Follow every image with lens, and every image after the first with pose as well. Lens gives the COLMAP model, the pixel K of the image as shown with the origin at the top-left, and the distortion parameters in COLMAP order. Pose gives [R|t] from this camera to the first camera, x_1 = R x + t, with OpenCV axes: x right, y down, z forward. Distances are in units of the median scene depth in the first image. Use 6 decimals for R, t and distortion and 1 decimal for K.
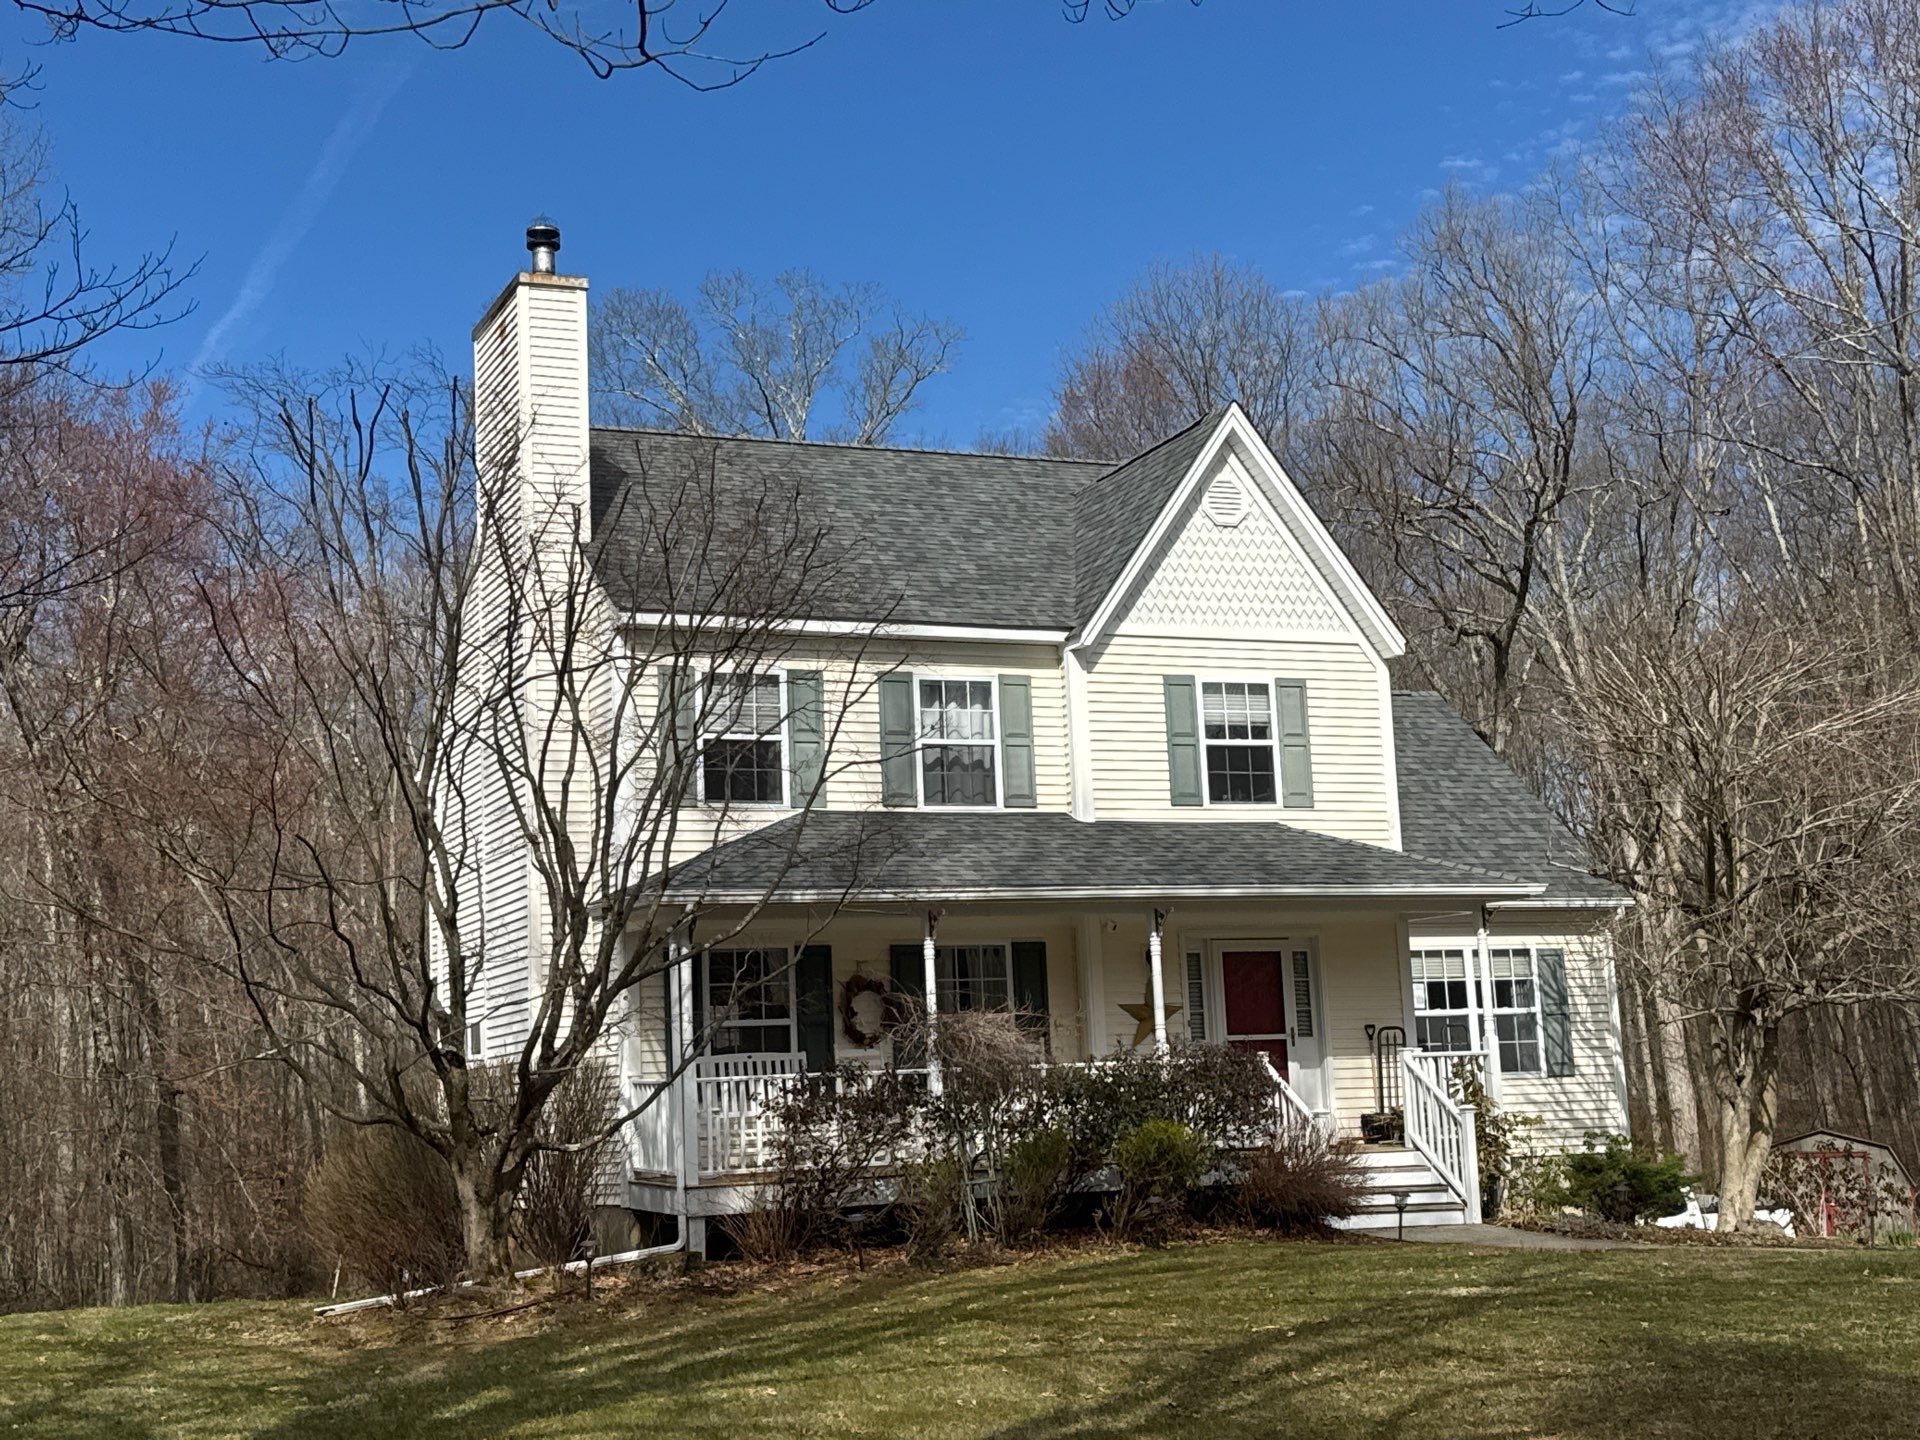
lens RADIAL K [[2633.2, 0, 957.4], [0, 2633.2, 695.4], [0, 0, 1]] dist [0.112586, 0.009284]
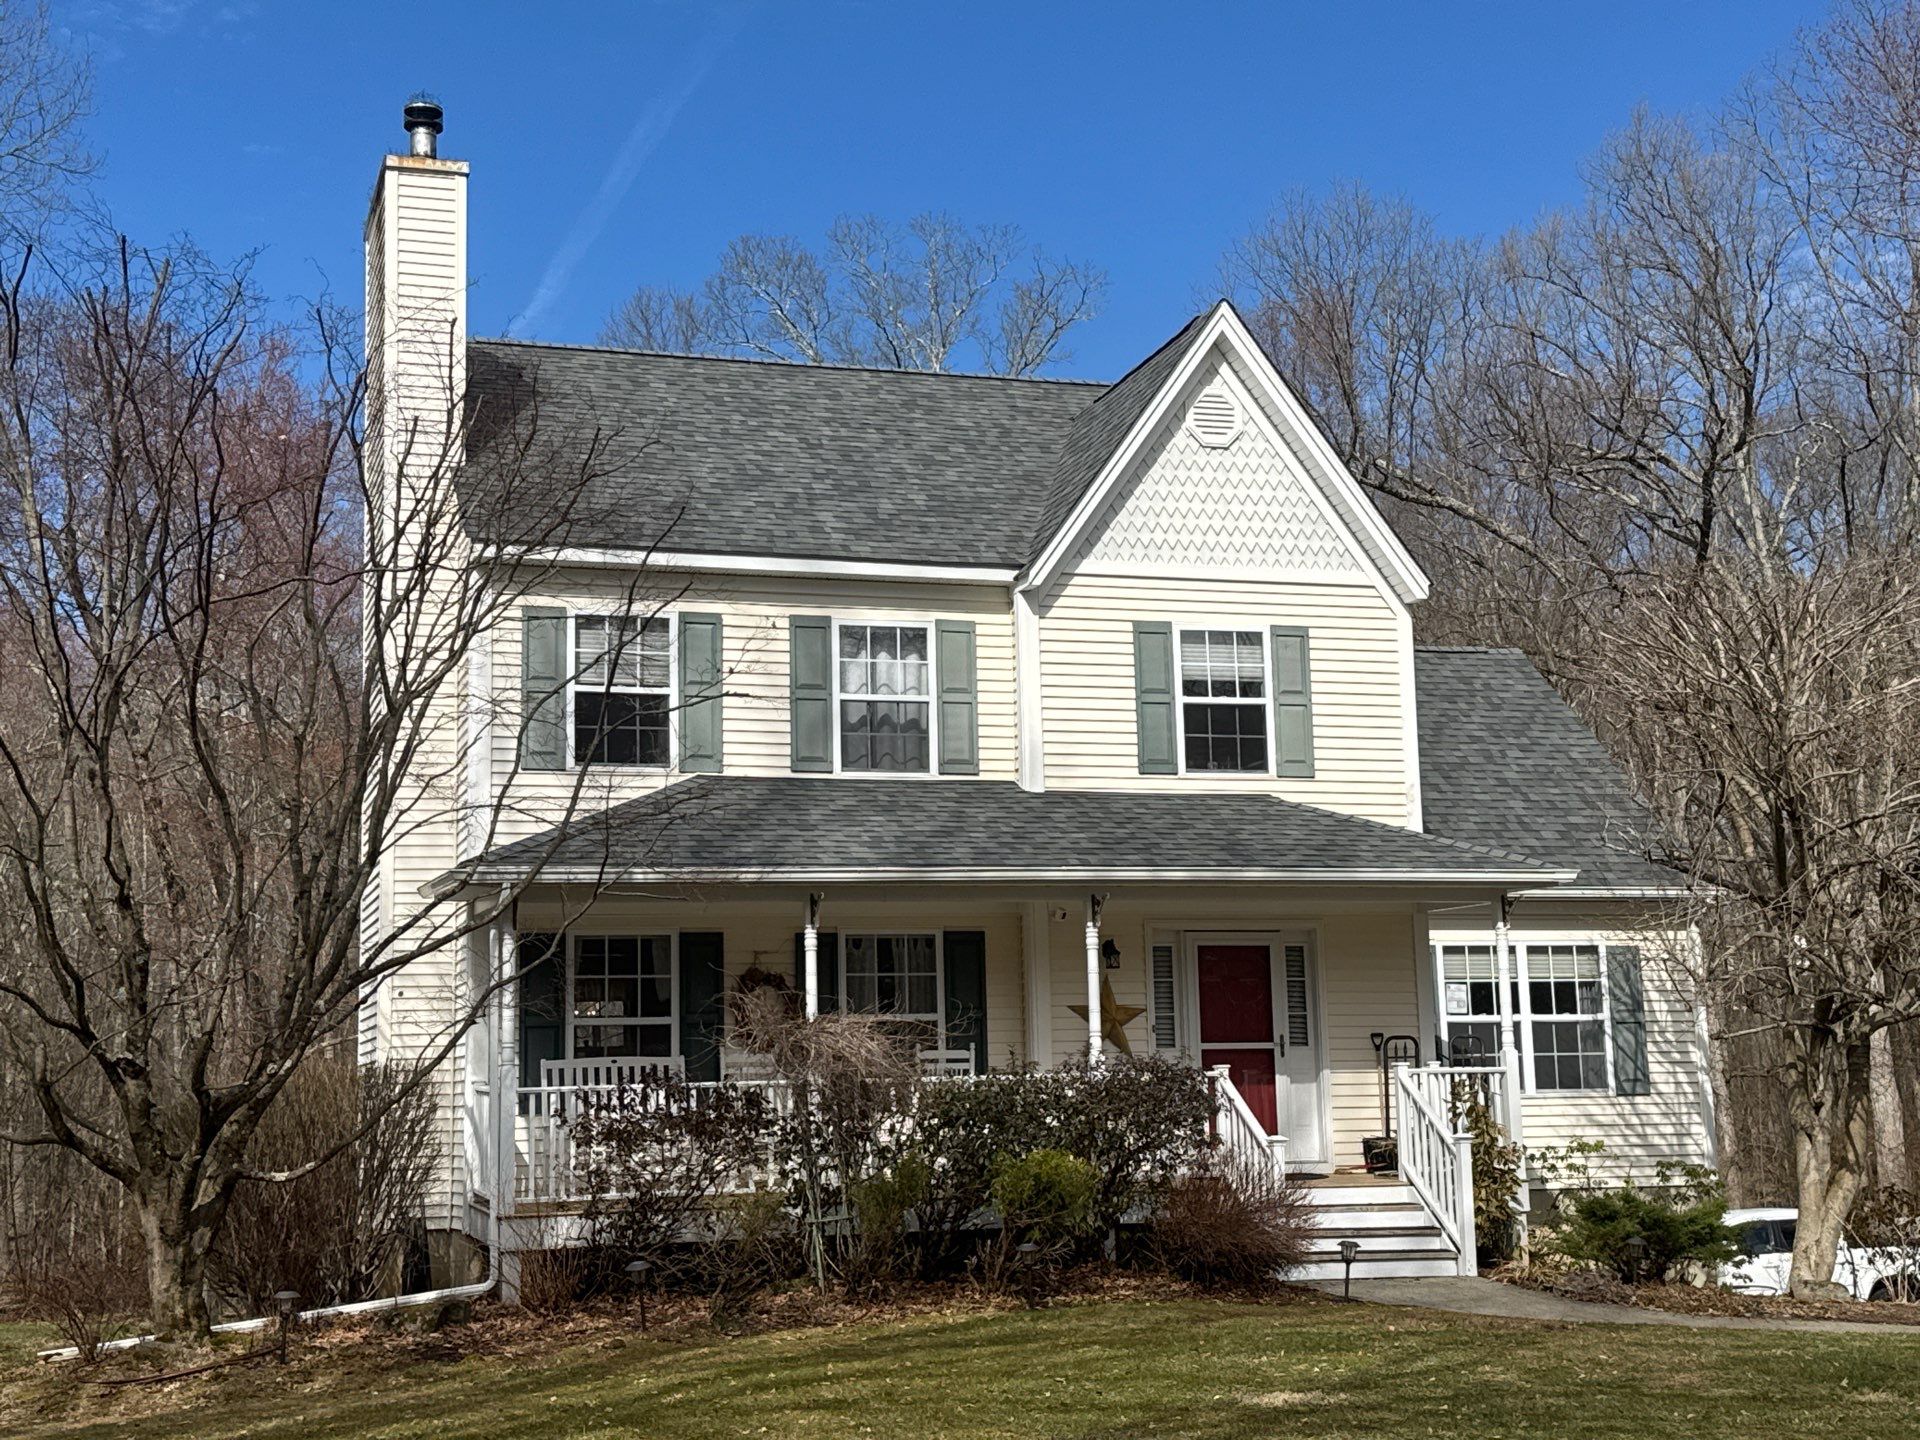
lens RADIAL K [[2627.4, 0, 960.0], [0, 2627.4, 720.0], [0, 0, 1]] dist [0.127747, -0.096273]
pose [[0.995093, 0.005079, -0.098817, 0.107073], [-0.003411, 0.999849, 0.017044, 0.009985], [0.098889, -0.016623, 0.994960, 0.145814]]
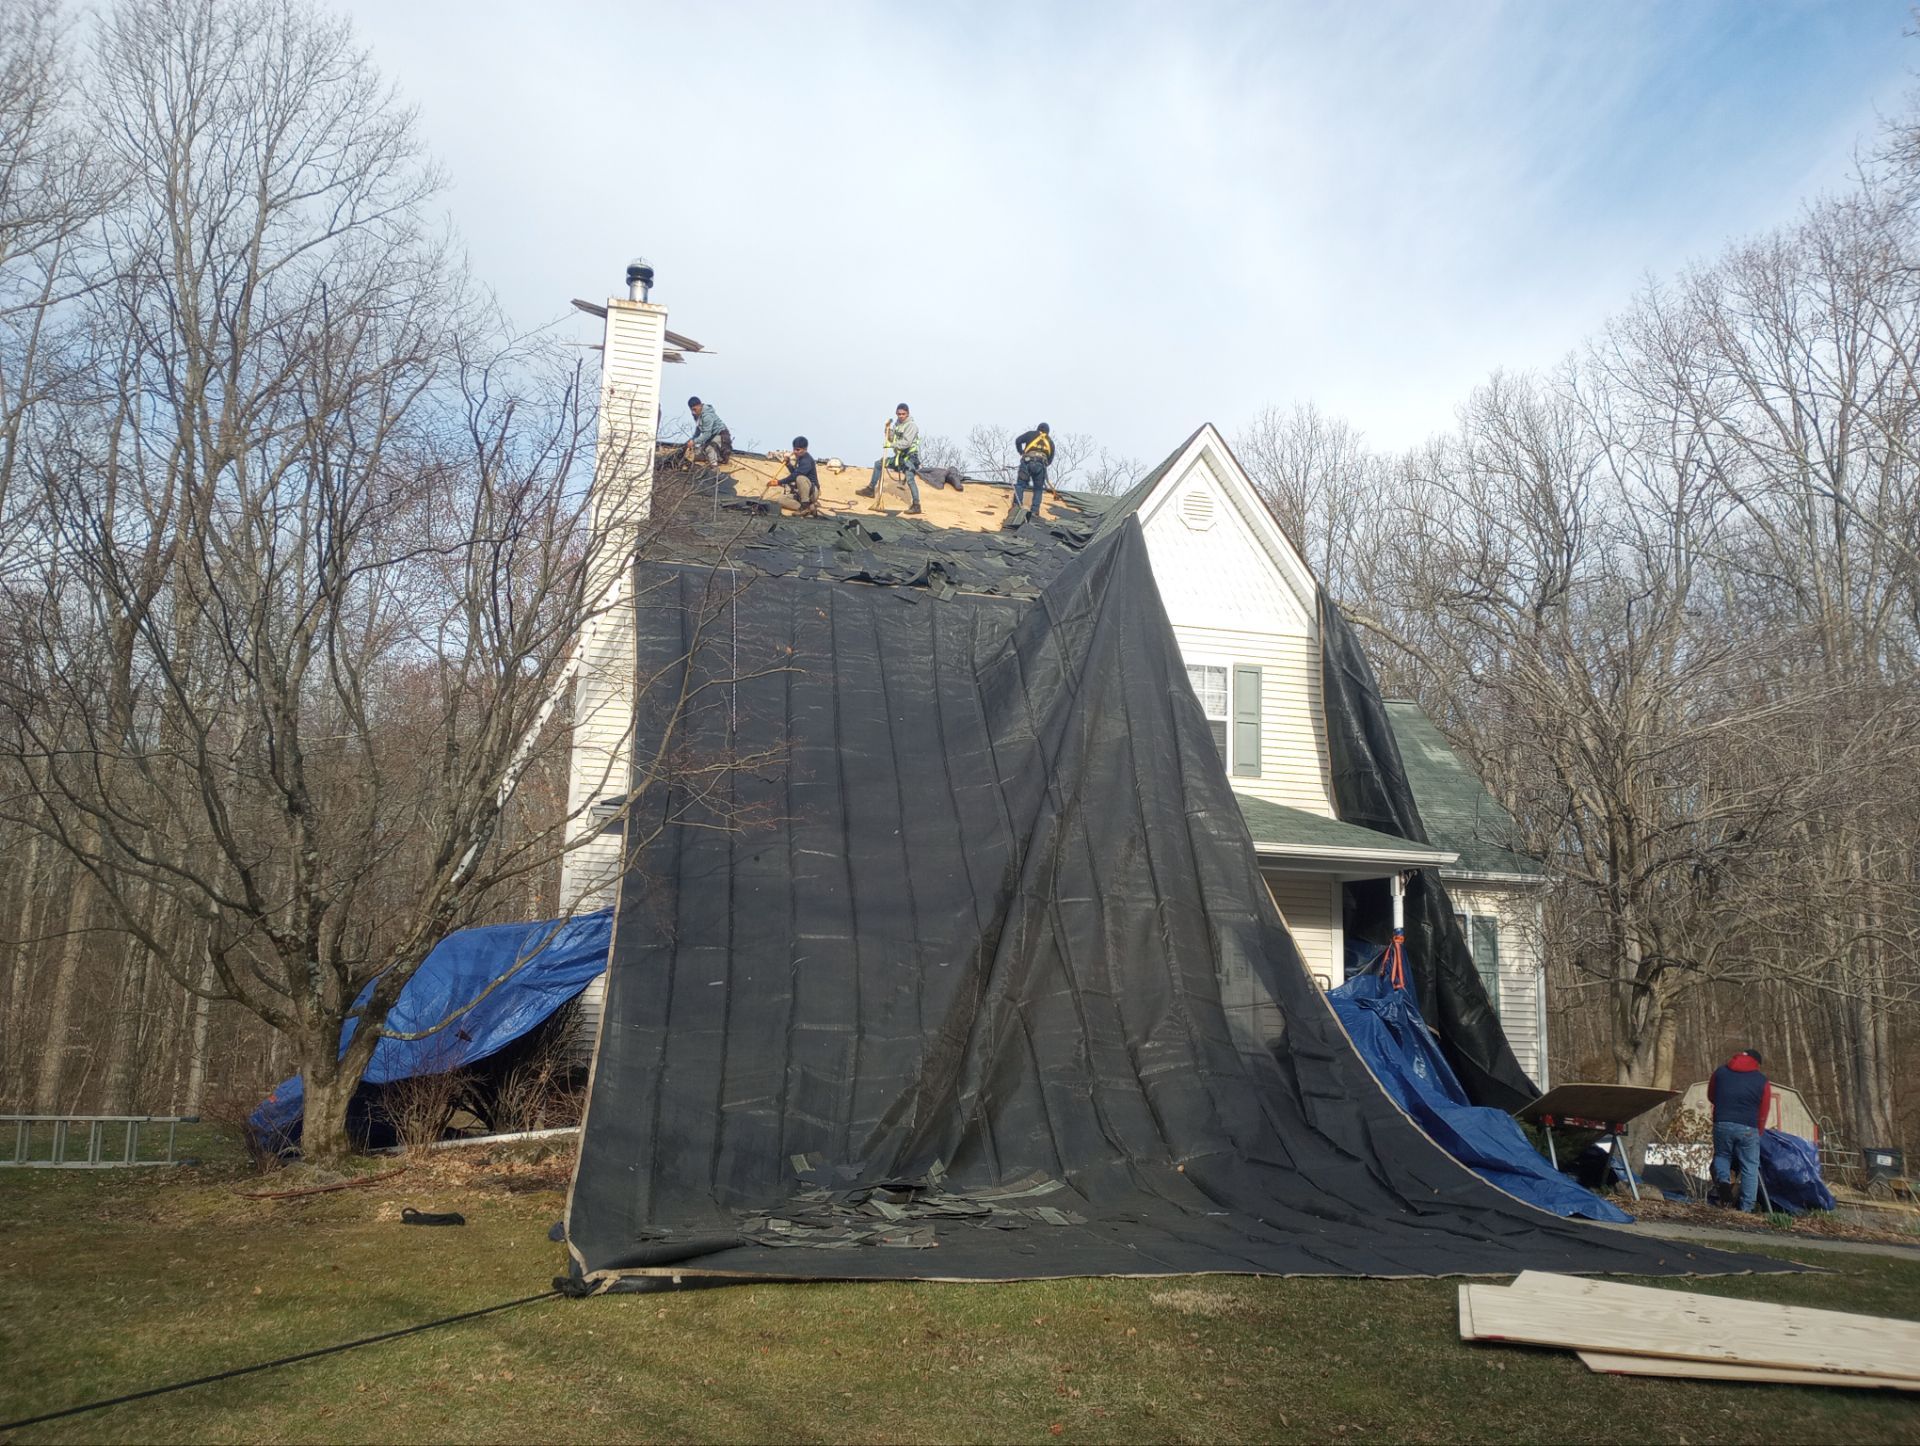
lens RADIAL K [[1590.2, 0, 975.5], [0, 1590.2, 719.2], [0, 0, 1]] dist [0.052605, 0.003030]
pose [[0.987459, 0.047972, -0.150410, 0.117576], [-0.049902, 0.998713, -0.009081, 0.030500], [0.149781, 0.016473, 0.988582, 0.301219]]
